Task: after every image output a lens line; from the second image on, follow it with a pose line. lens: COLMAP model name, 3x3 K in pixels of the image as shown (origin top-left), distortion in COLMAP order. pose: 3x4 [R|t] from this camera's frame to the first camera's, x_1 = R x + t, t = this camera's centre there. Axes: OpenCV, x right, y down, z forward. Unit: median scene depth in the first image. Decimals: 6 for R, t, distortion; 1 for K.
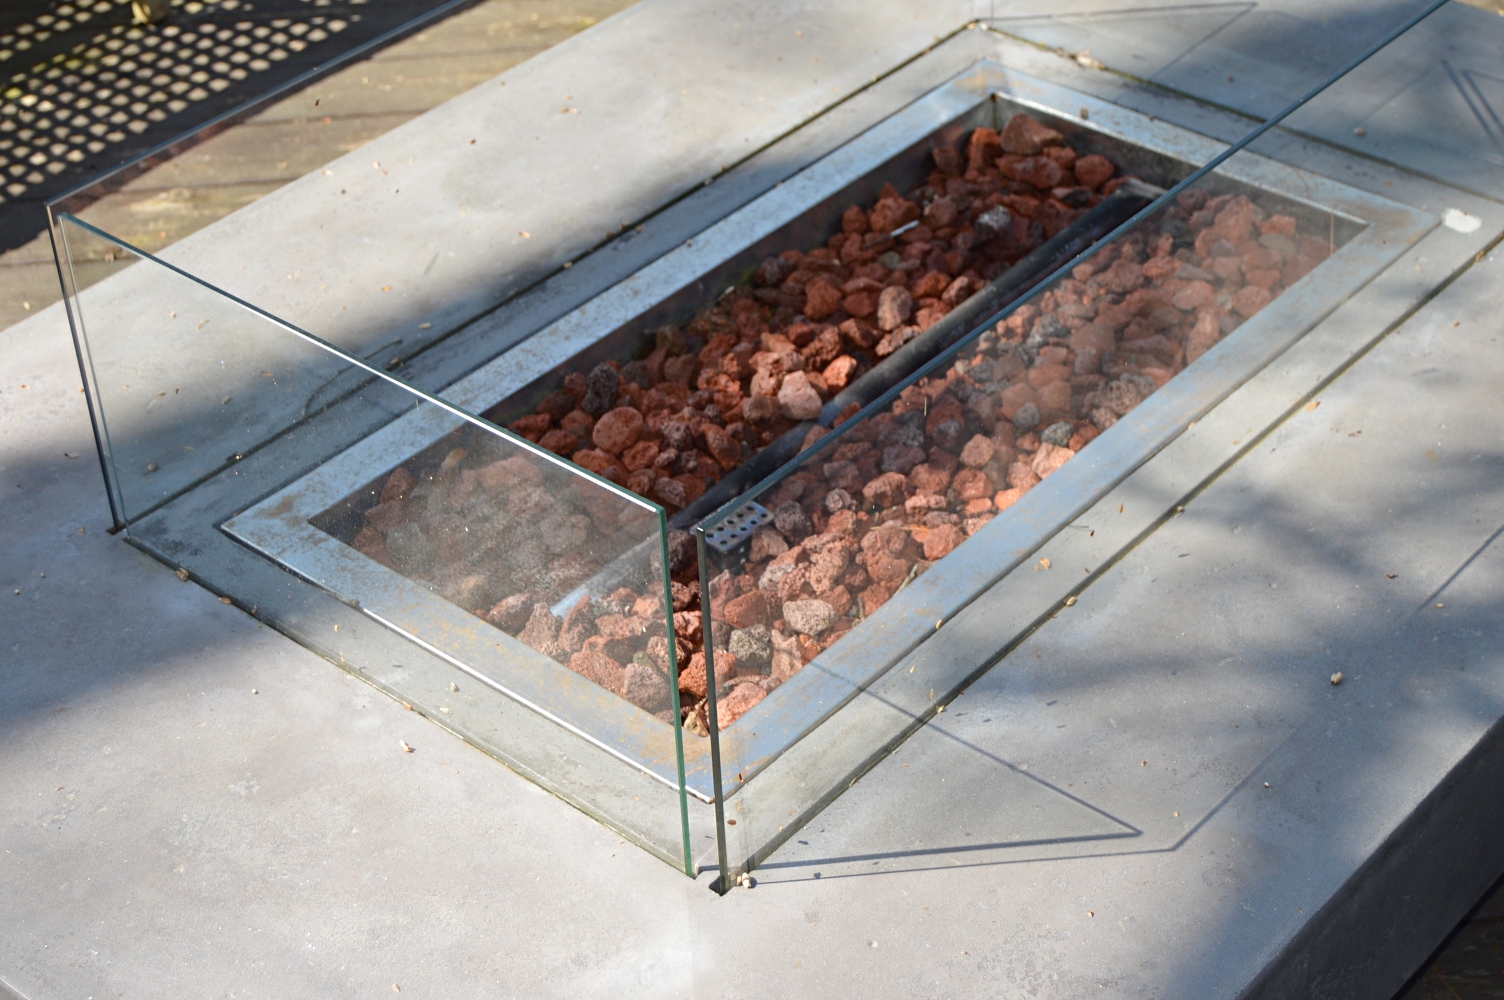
lens RADIAL K [[2648.6, 0, 794.8], [0, 2648.6, 499.1], [0, 0, 1]] dist [0.056889, 0.098375]
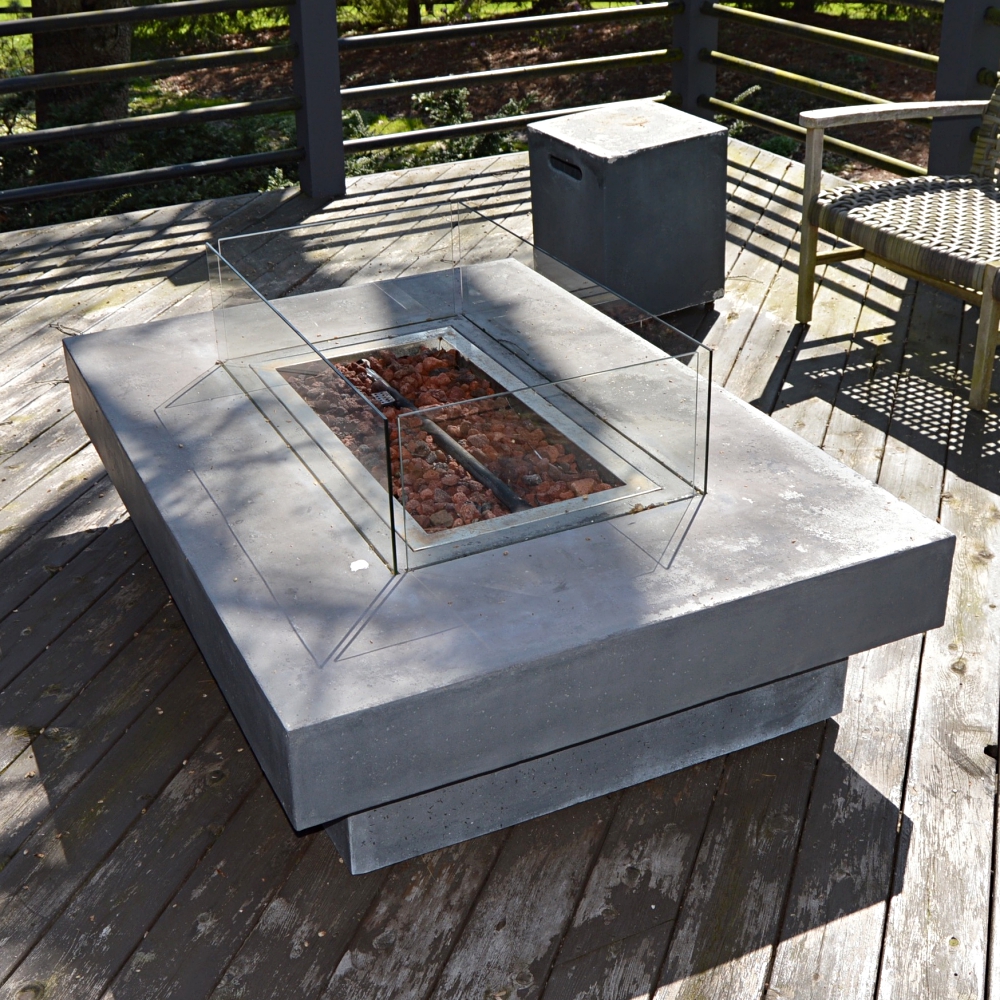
lens RADIAL K [[1414.8, 0, 454.0], [0, 1414.8, 497.2], [0, 0, 1]] dist [-0.083395, -0.000330]
pose [[-0.425623, 0.467463, -0.774805, 1.085077], [-0.495144, 0.596369, 0.631804, -0.857204], [0.757415, 0.652550, -0.022367, 1.070818]]
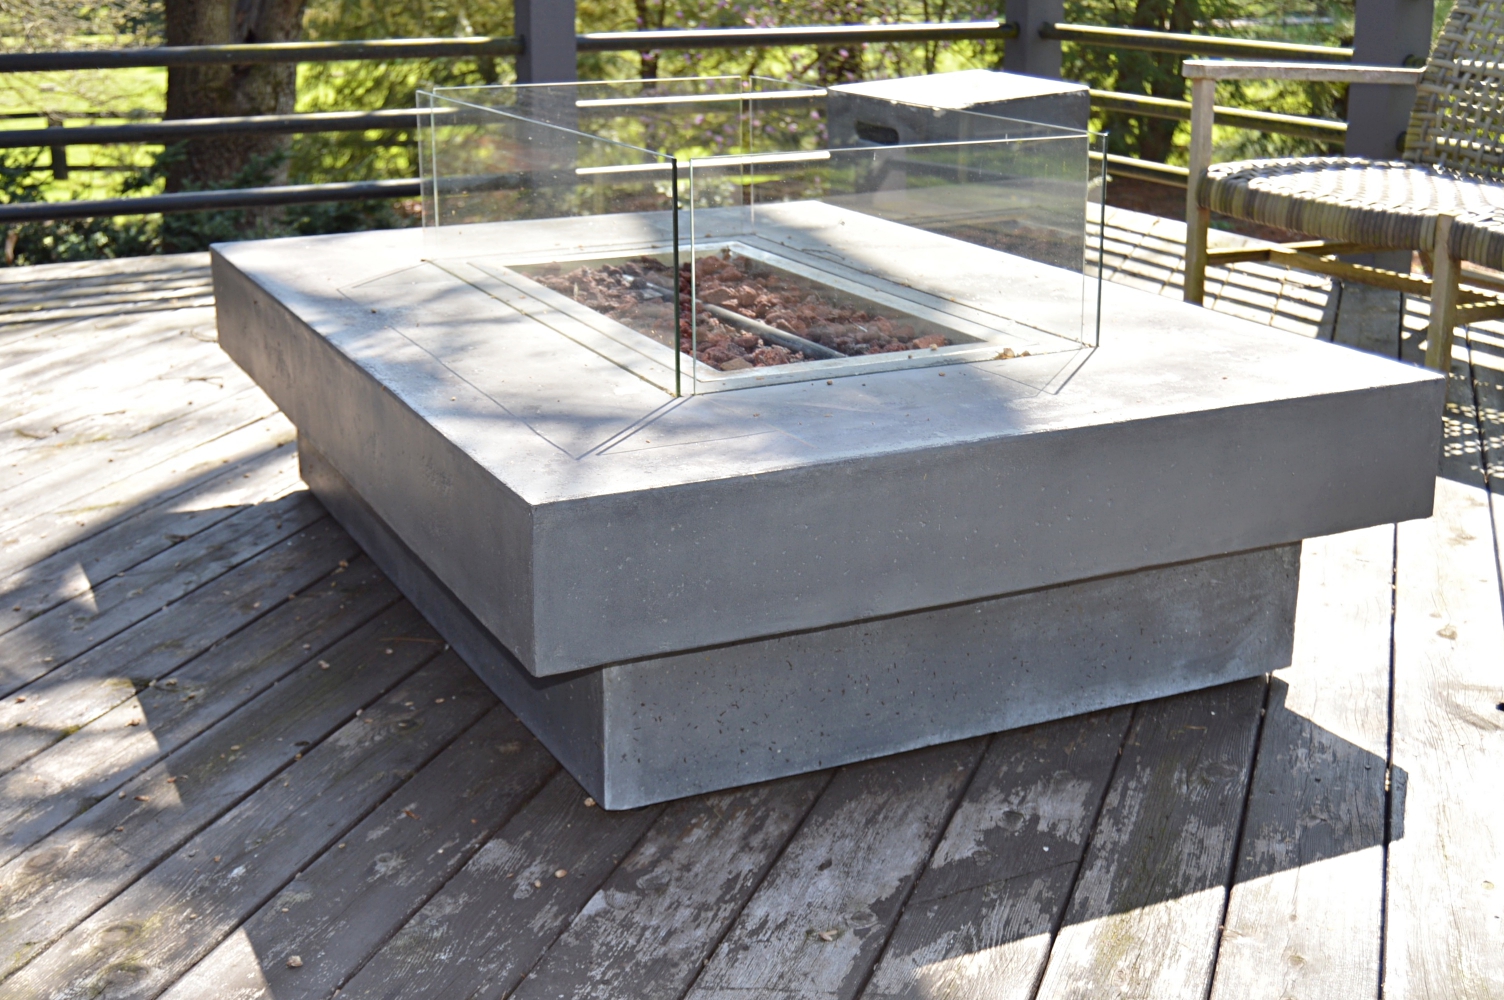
lens RADIAL K [[1880.8, 0, 752.0], [0, 1880.8, 500.0], [0, 0, 1]] dist [-0.057306, -0.012017]
pose [[-0.404625, 0.307076, -0.861384, 1.183820], [-0.527522, 0.691041, 0.494148, -0.609317], [0.746993, 0.654344, -0.117623, 1.240140]]
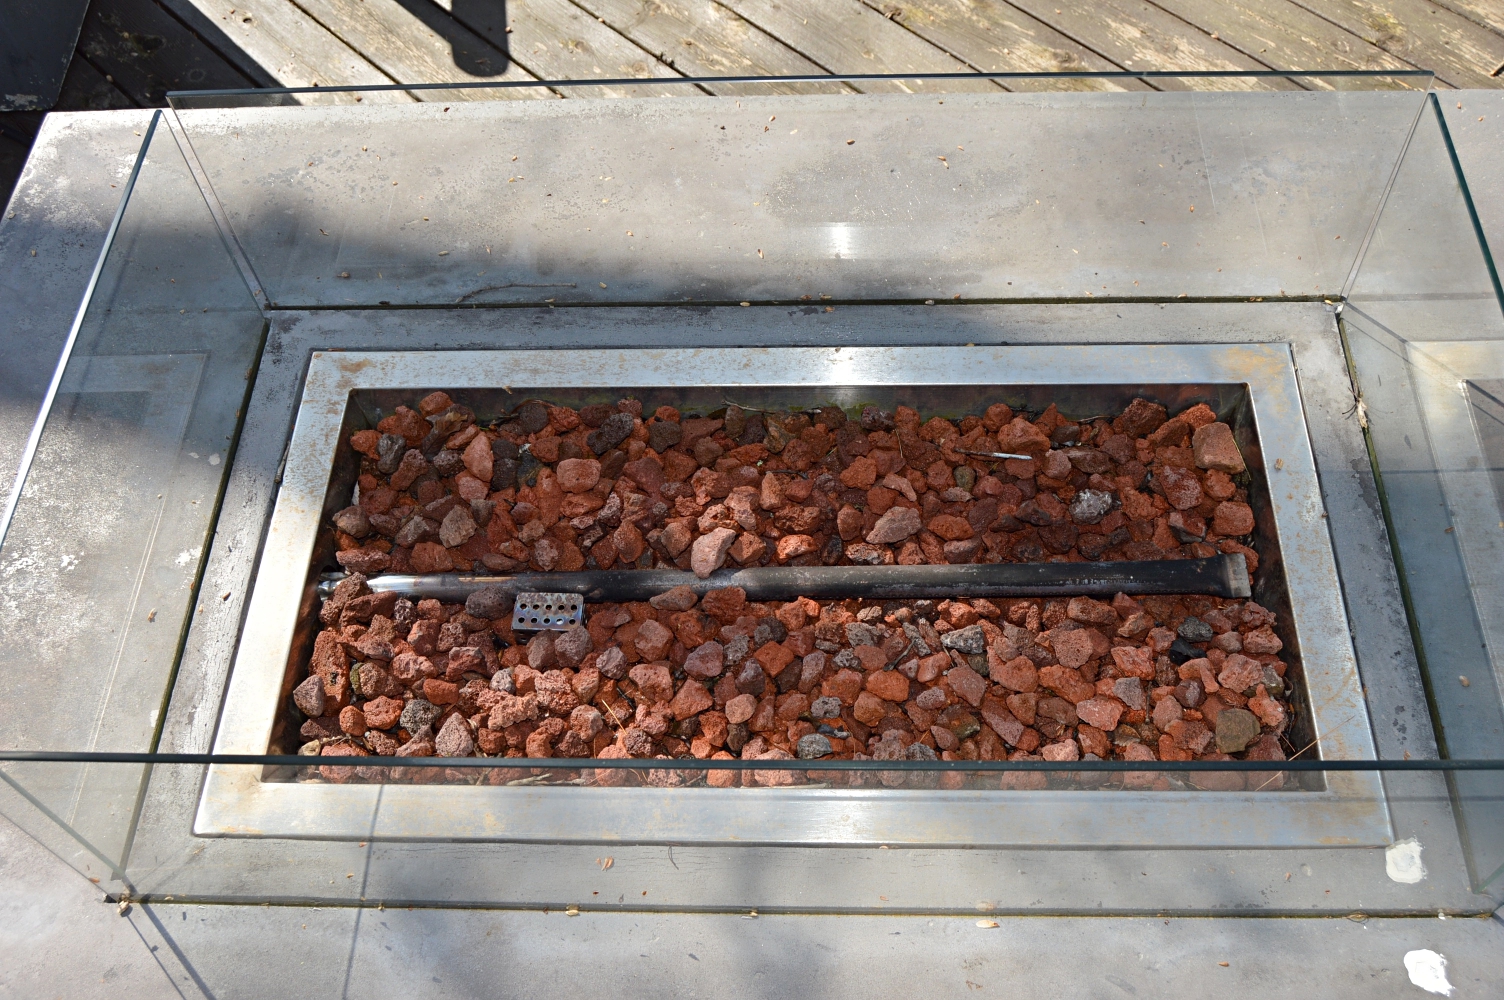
lens RADIAL K [[1472.3, 0, 752.0], [0, 1472.3, 500.0], [0, 0, 1]] dist [-0.072366, 0.006116]
pose [[0.625938, 0.654523, -0.424031, 0.251999], [-0.439009, 0.745108, 0.502081, -0.360502], [0.644572, -0.128119, 0.753732, 0.531788]]
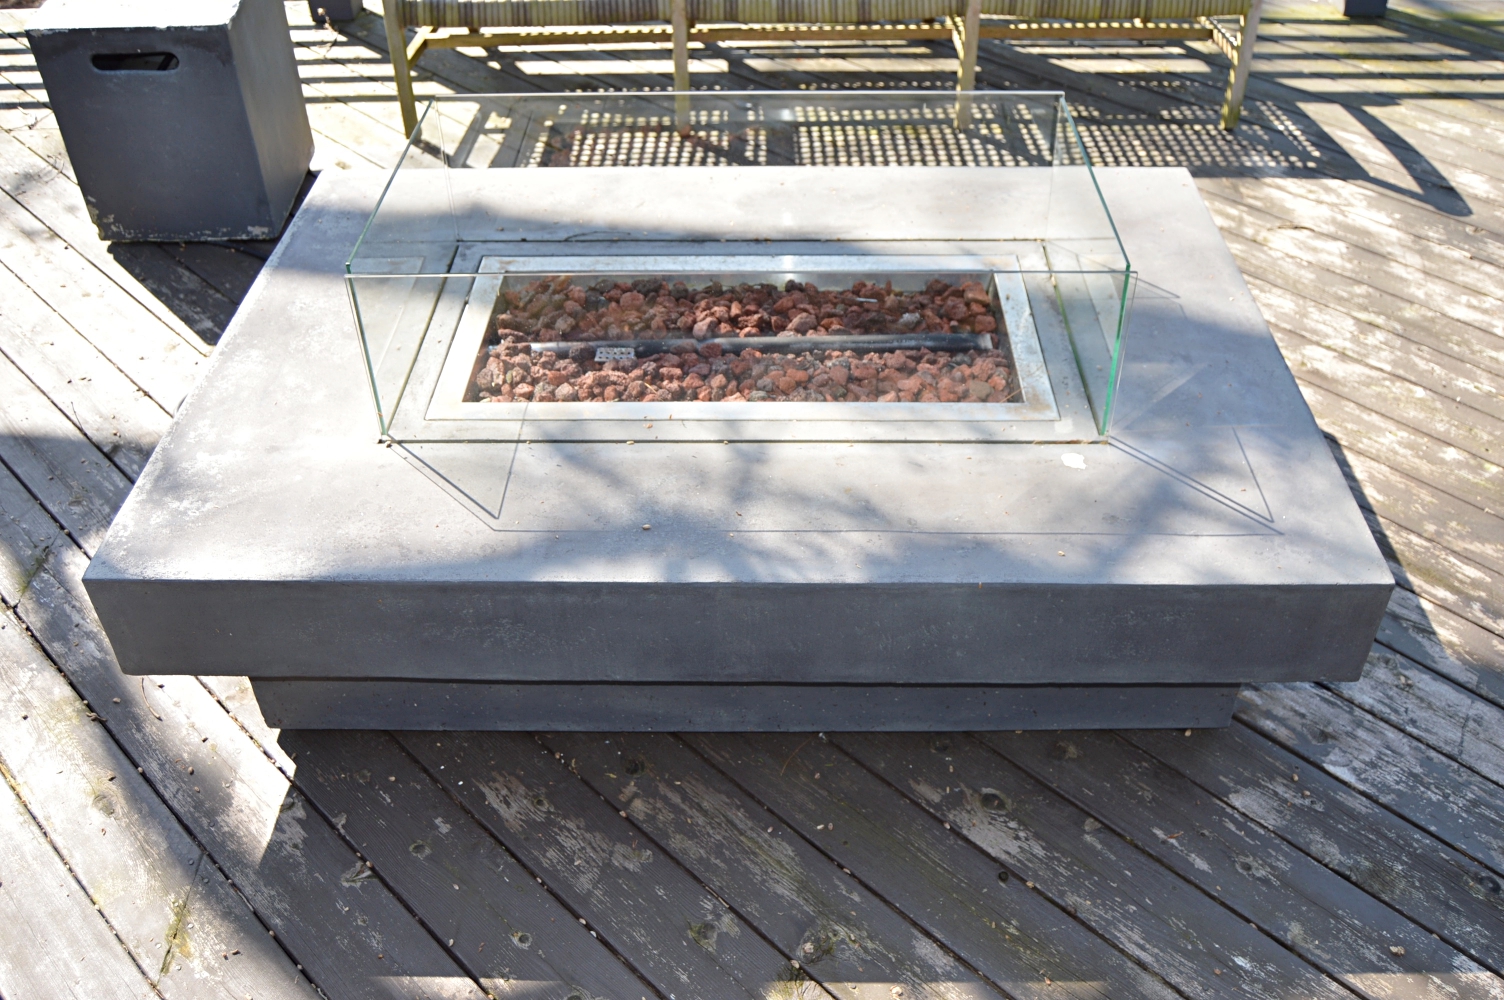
lens RADIAL K [[1370.1, 0, 752.0], [0, 1370.1, 500.0], [0, 0, 1]] dist [-0.071527, 0.010608]
pose [[0.632641, 0.510919, -0.582003, 0.693971], [-0.464651, 0.851631, 0.242537, -0.194516], [0.619569, 0.116989, 0.776175, 0.203386]]
